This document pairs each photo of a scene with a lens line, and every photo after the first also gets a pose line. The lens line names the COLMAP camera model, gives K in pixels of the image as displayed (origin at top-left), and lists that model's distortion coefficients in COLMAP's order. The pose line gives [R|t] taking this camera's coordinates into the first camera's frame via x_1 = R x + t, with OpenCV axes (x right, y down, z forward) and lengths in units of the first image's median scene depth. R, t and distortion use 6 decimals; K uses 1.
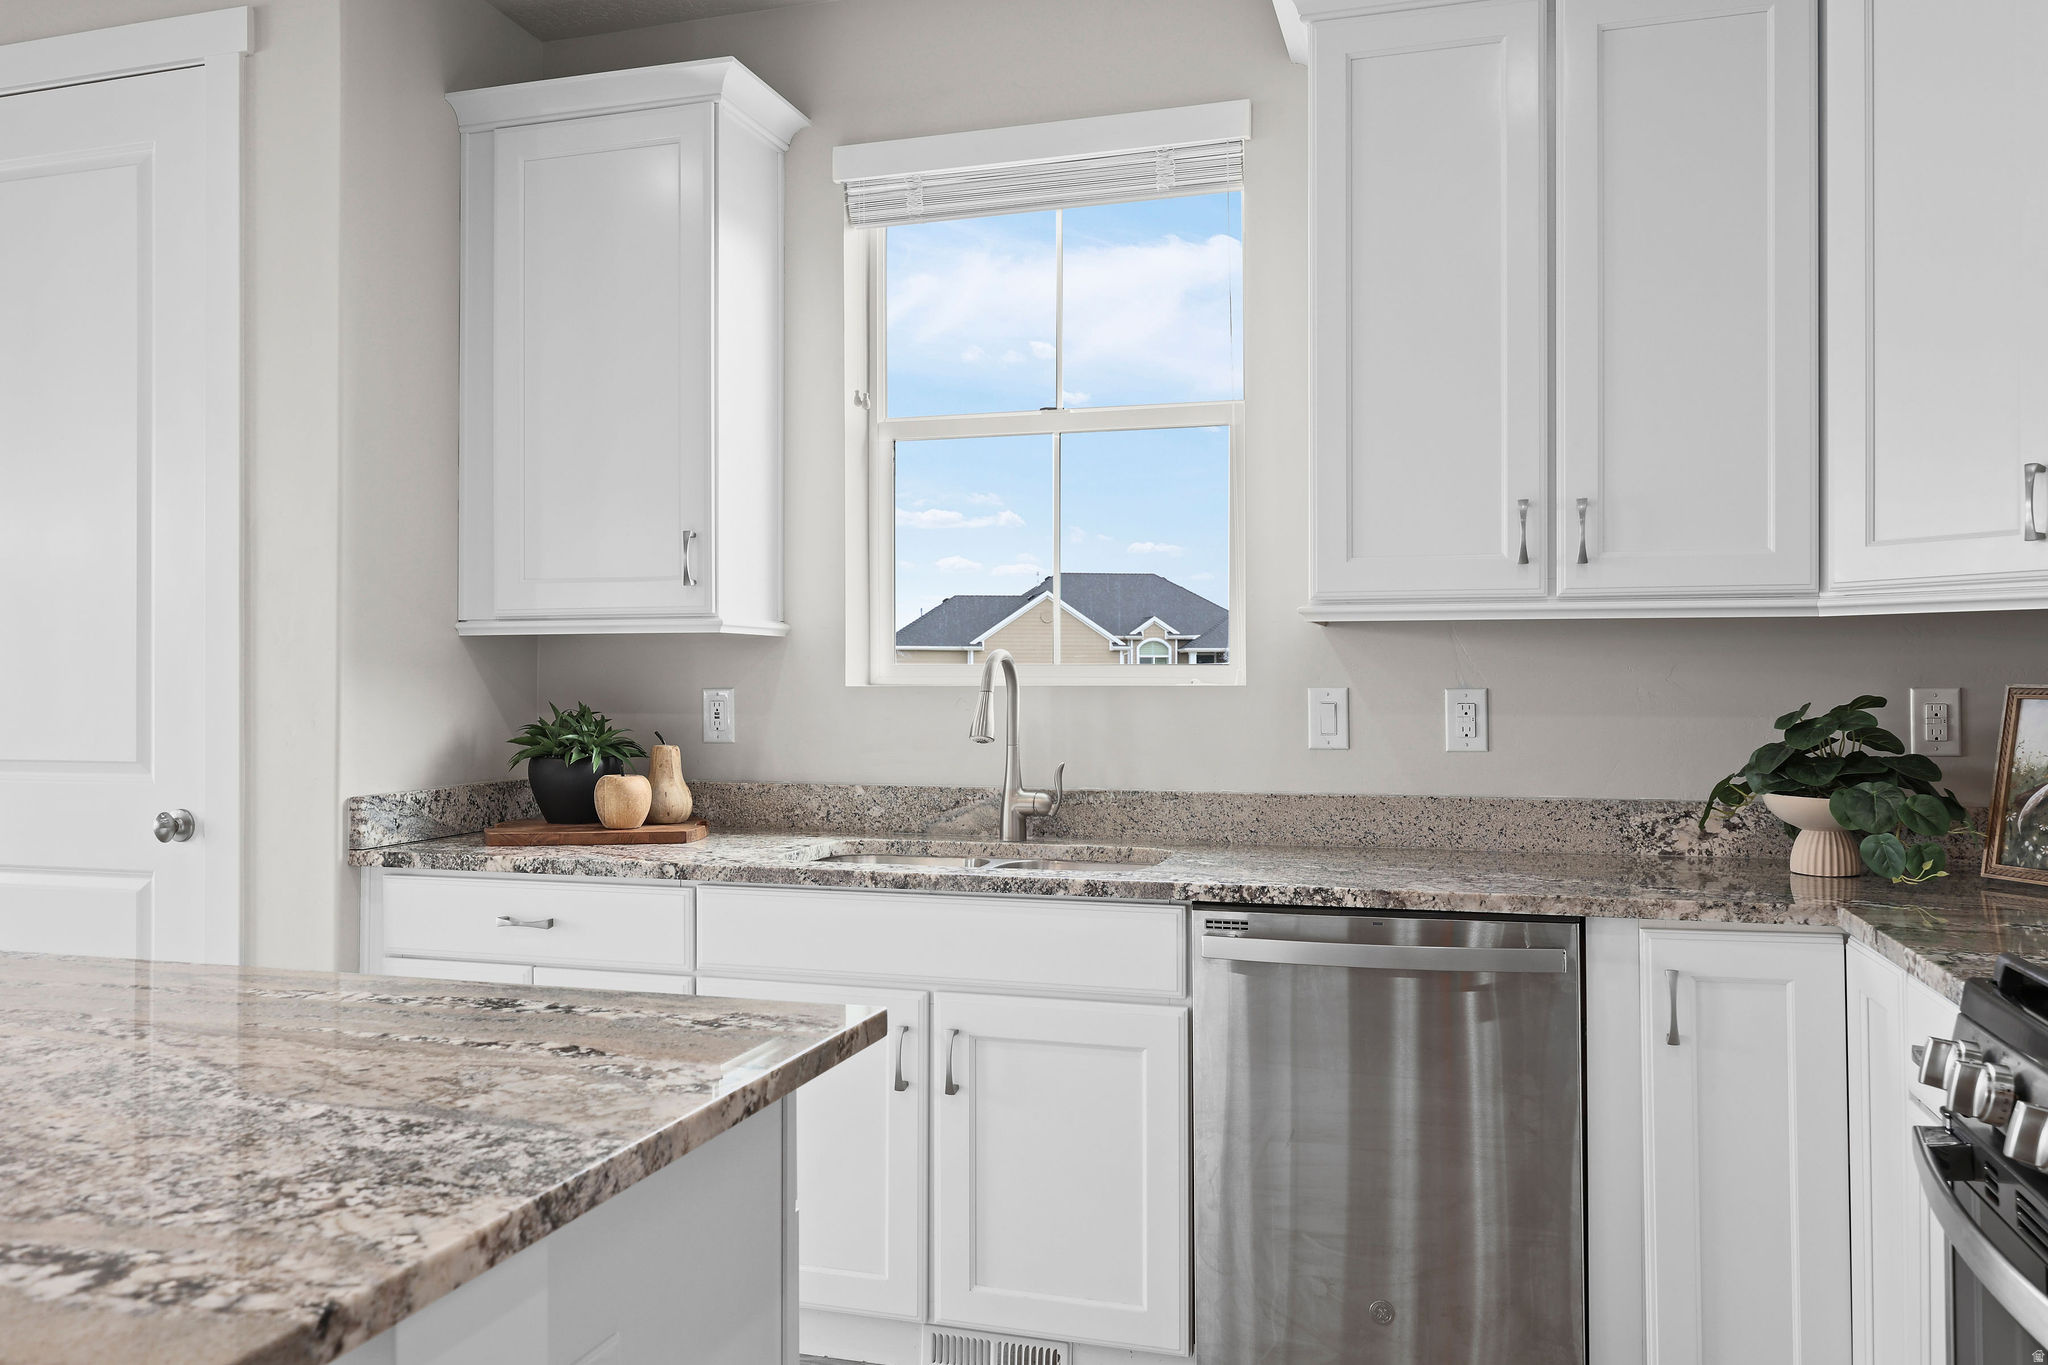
lens RADIAL K [[1542.0, 0, 1016.7], [0, 1542.0, 677.7], [0, 0, 1]] dist [0.004611, 0.001103]
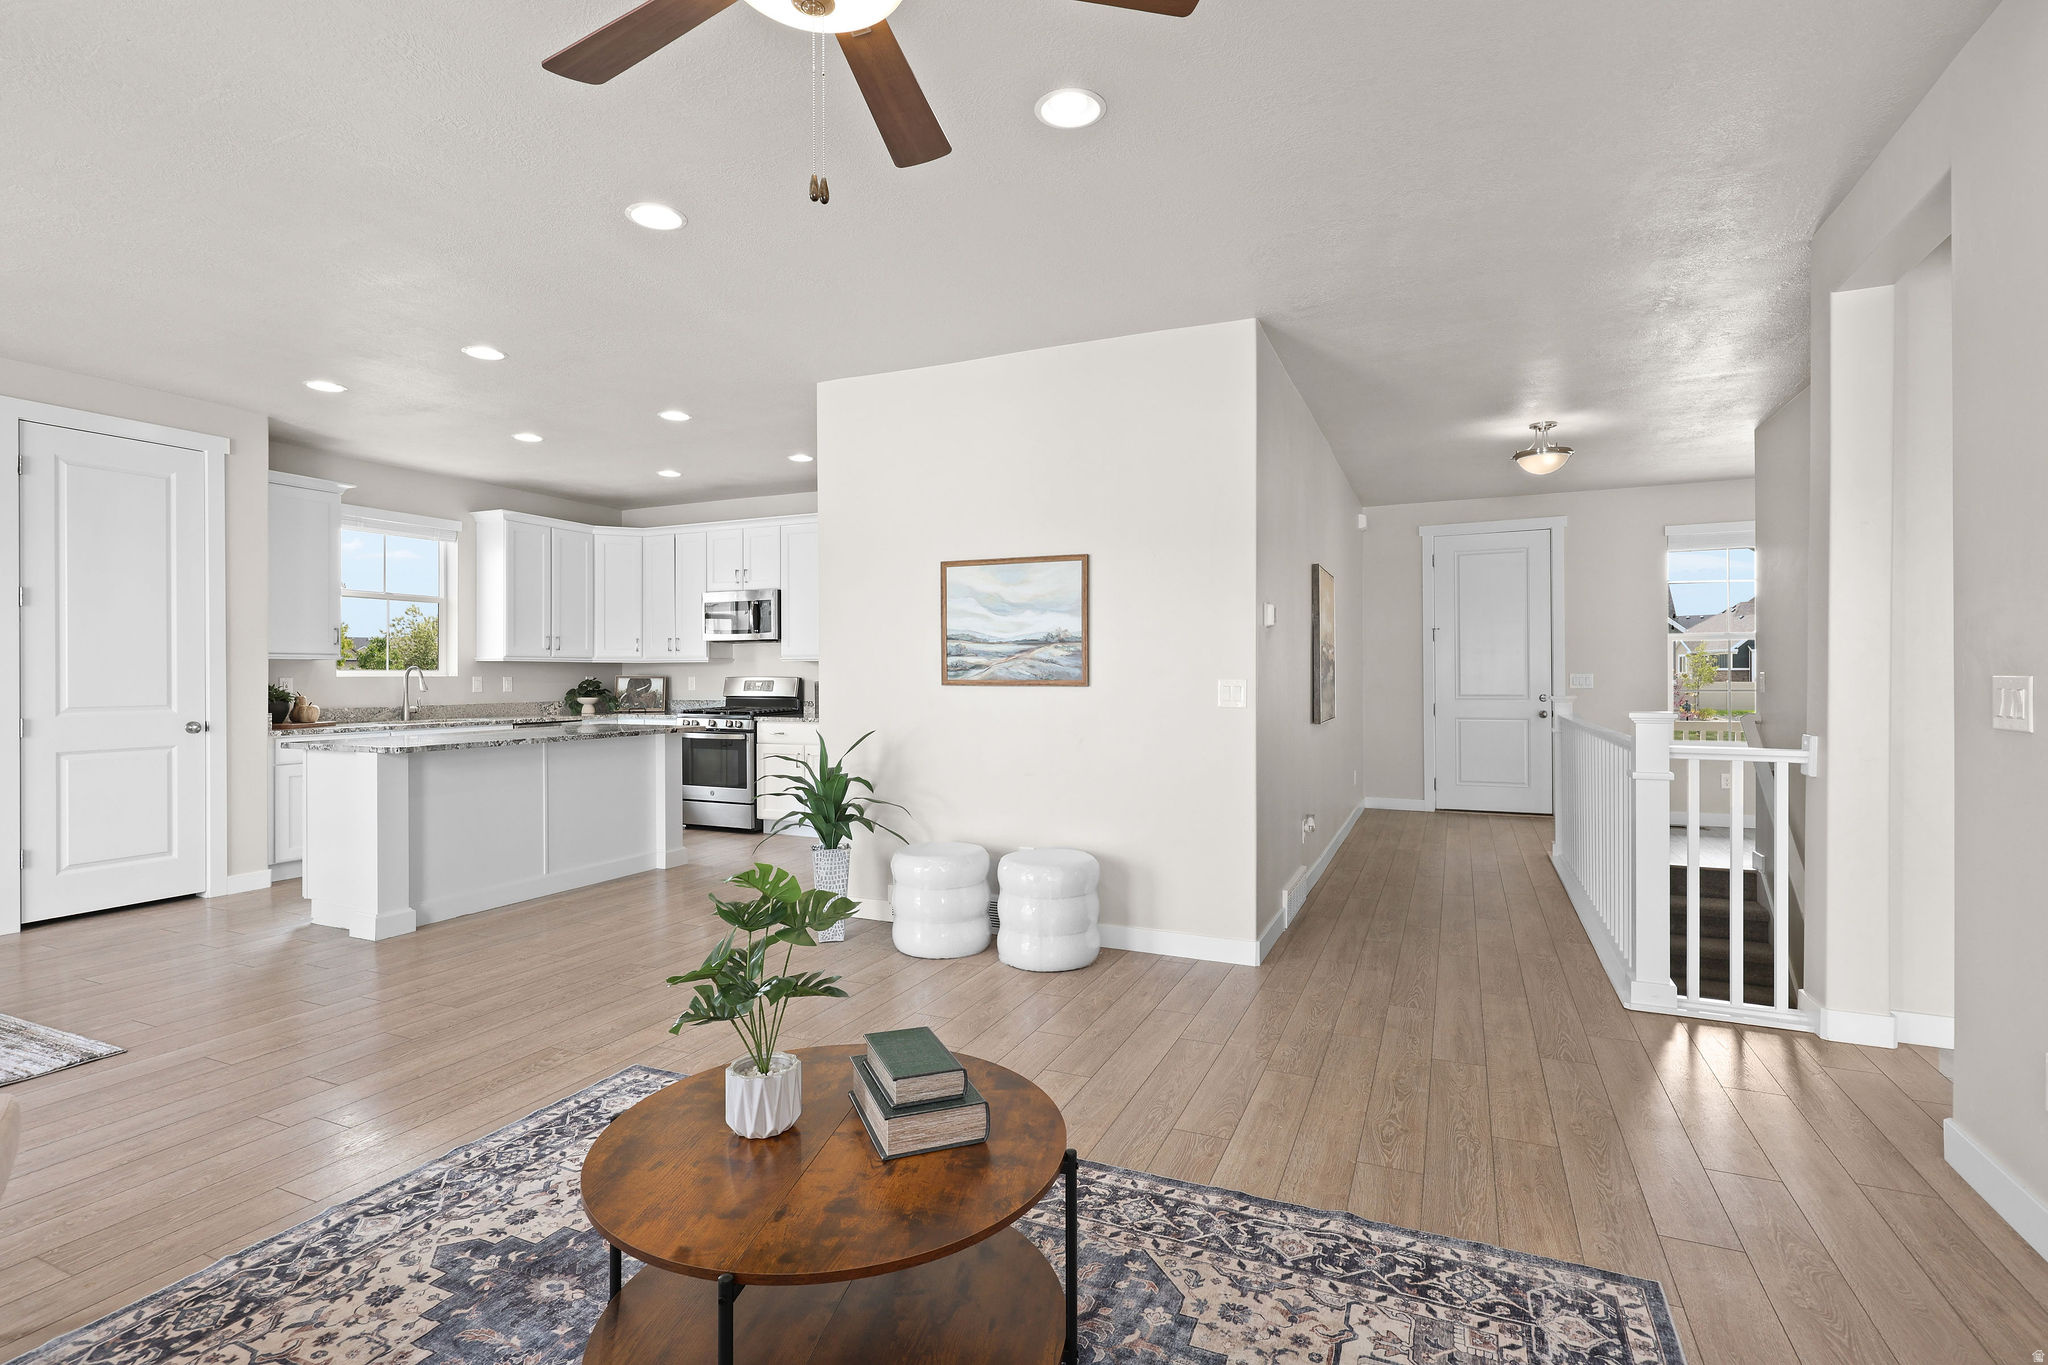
lens RADIAL K [[991.5, 0, 997.3], [0, 991.5, 673.2], [0, 0, 1]] dist [0.004375, -0.000502]
pose [[0.144333, 0.002544, 0.989526, -2.213034], [0.001797, 0.999994, -0.002833, 0.007911], [-0.989528, 0.002187, 0.144328, -0.701704]]
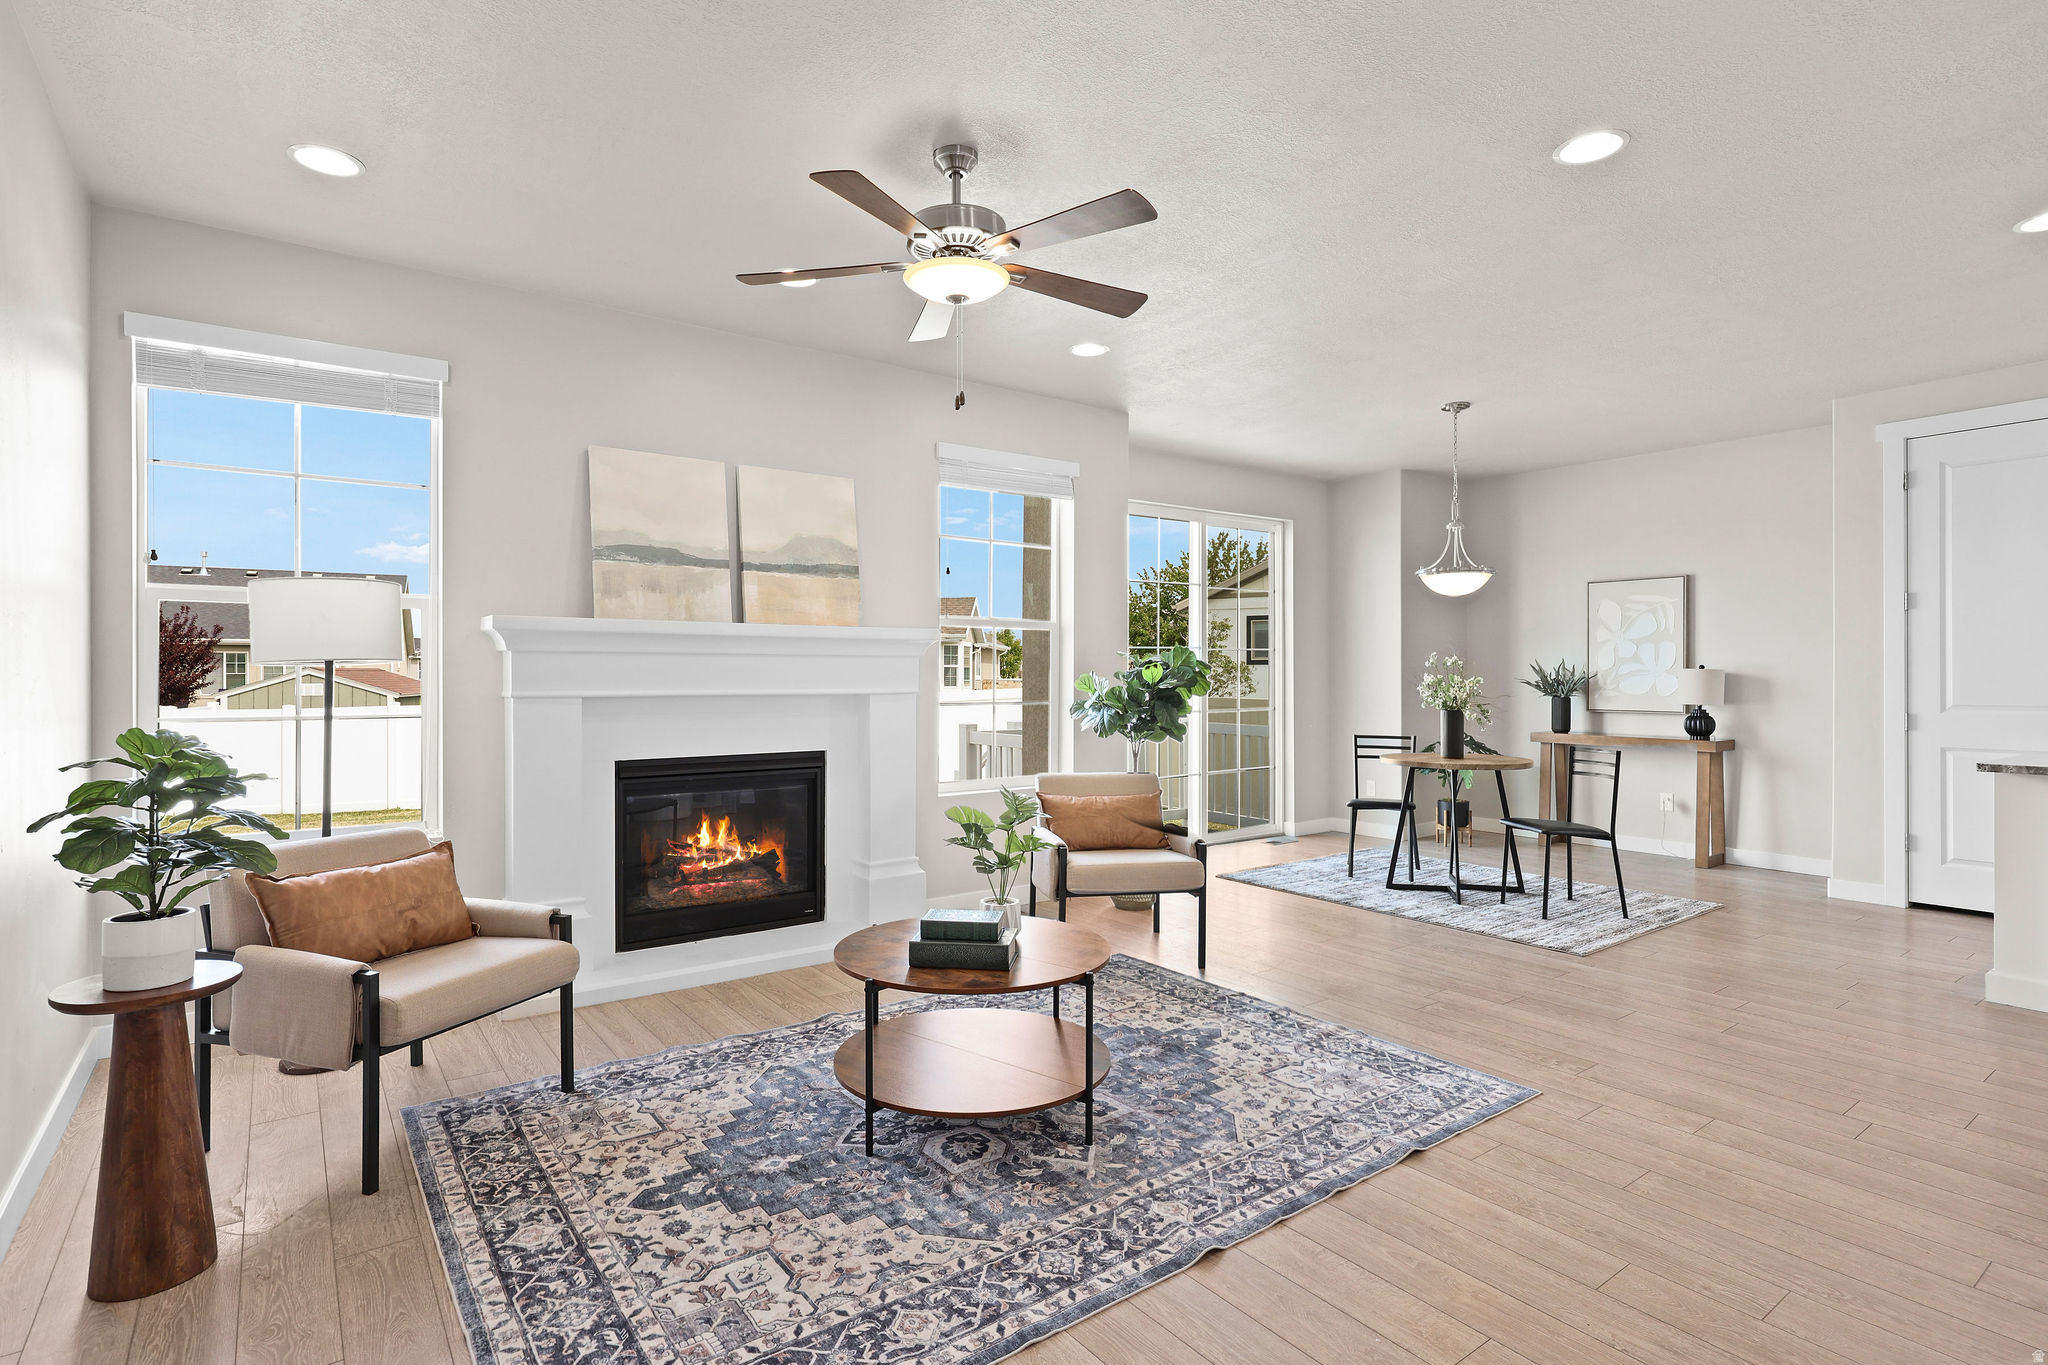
lens RADIAL K [[991.5, 0, 1008.0], [0, 991.5, 681.4], [0, 0, 1]] dist [0.004375, -0.000502]
pose [[0.794325, 0.004092, -0.607480, -1.006261], [0.000279, 0.999975, 0.007101, 0.004926], [0.607493, -0.005810, 0.794304, -1.289878]]
